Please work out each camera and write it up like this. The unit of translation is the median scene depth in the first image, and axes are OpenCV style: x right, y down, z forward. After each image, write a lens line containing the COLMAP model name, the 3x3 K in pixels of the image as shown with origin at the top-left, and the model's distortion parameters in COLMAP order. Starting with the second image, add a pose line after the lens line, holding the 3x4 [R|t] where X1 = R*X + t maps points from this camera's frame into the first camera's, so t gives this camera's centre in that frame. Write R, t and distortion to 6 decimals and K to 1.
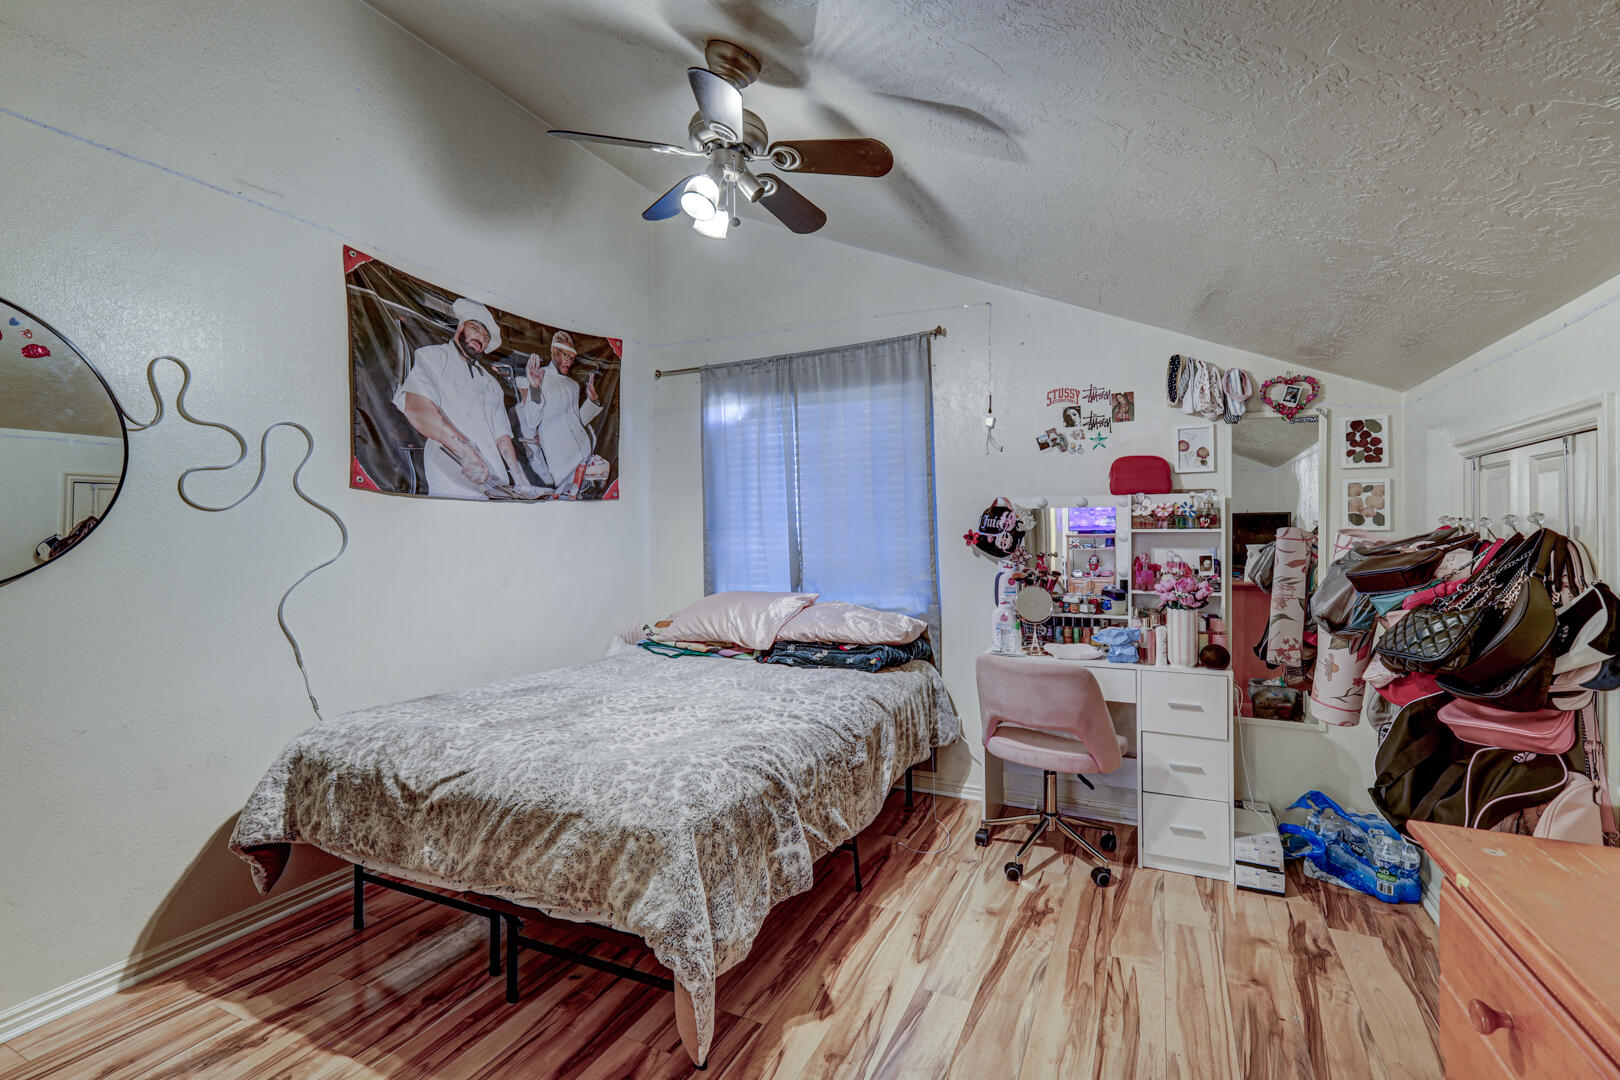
lens RADIAL K [[708.5, 0, 814.6], [0, 708.5, 529.9], [0, 0, 1]] dist [0.002201, -0.000017]
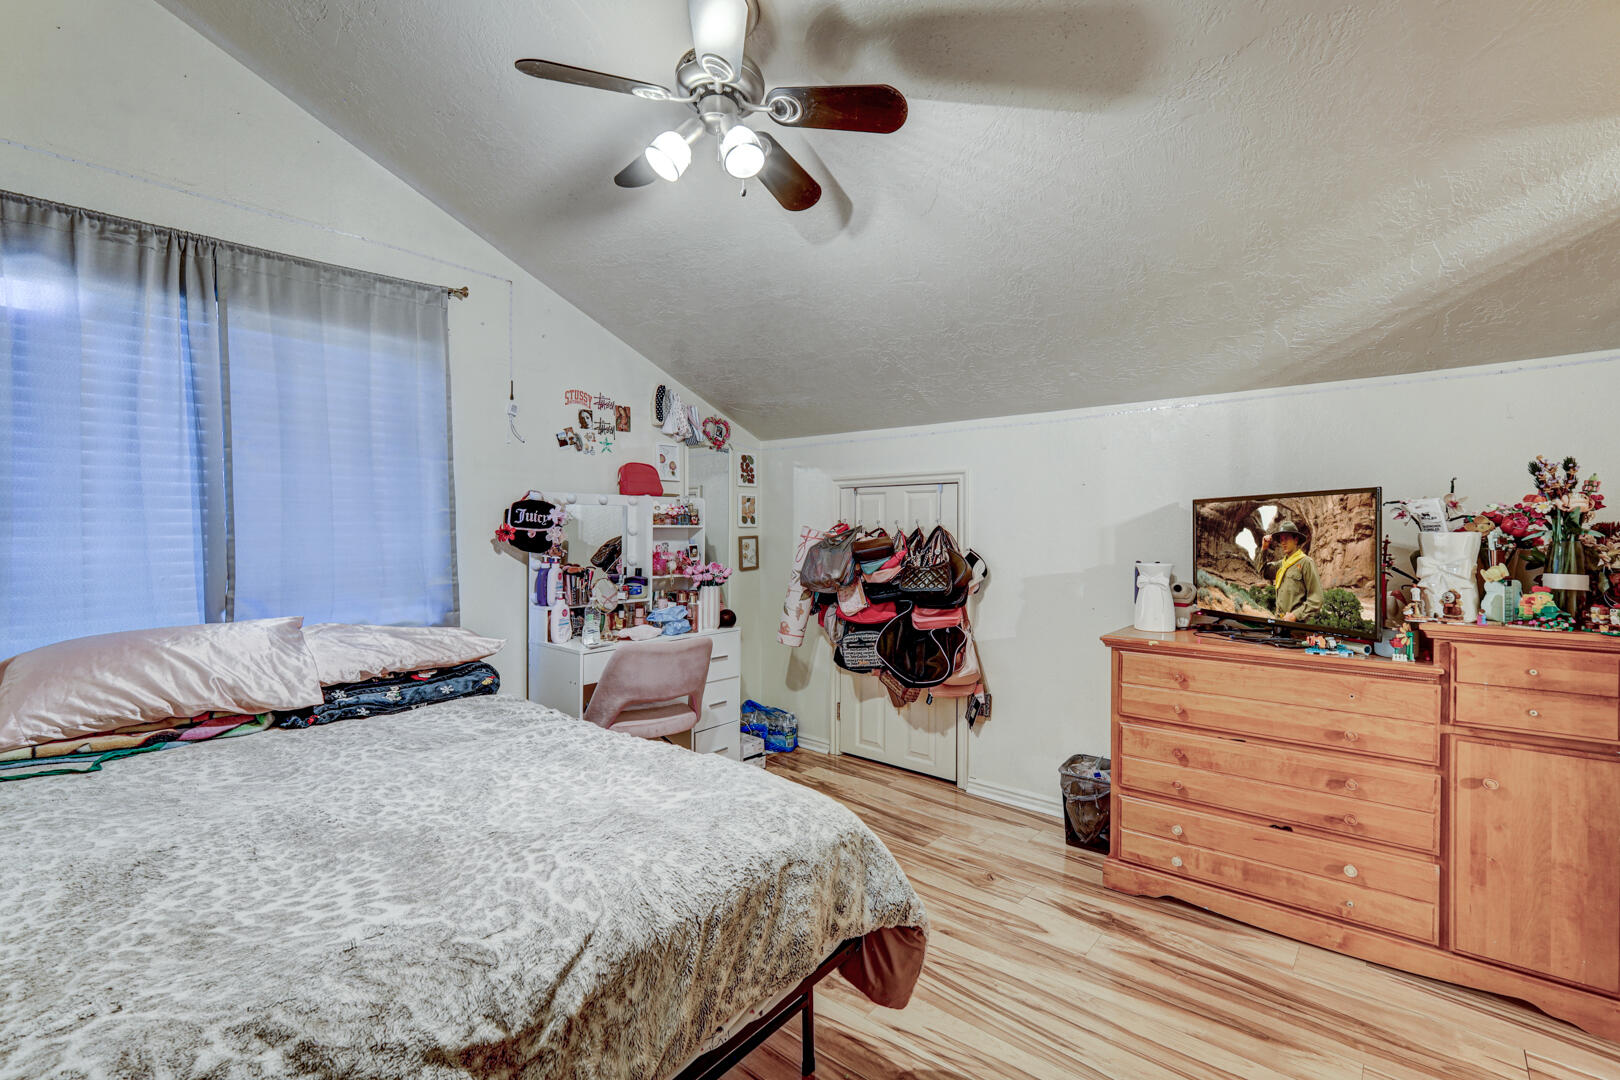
lens RADIAL K [[708.5, 0, 814.6], [0, 708.5, 529.9], [0, 0, 1]] dist [0.002201, -0.000017]
pose [[0.265144, 0.000061, 0.964209, -0.585953], [-0.006793, 0.999975, 0.001805, 0.002938], [-0.964185, -0.007028, 0.265137, 0.388346]]
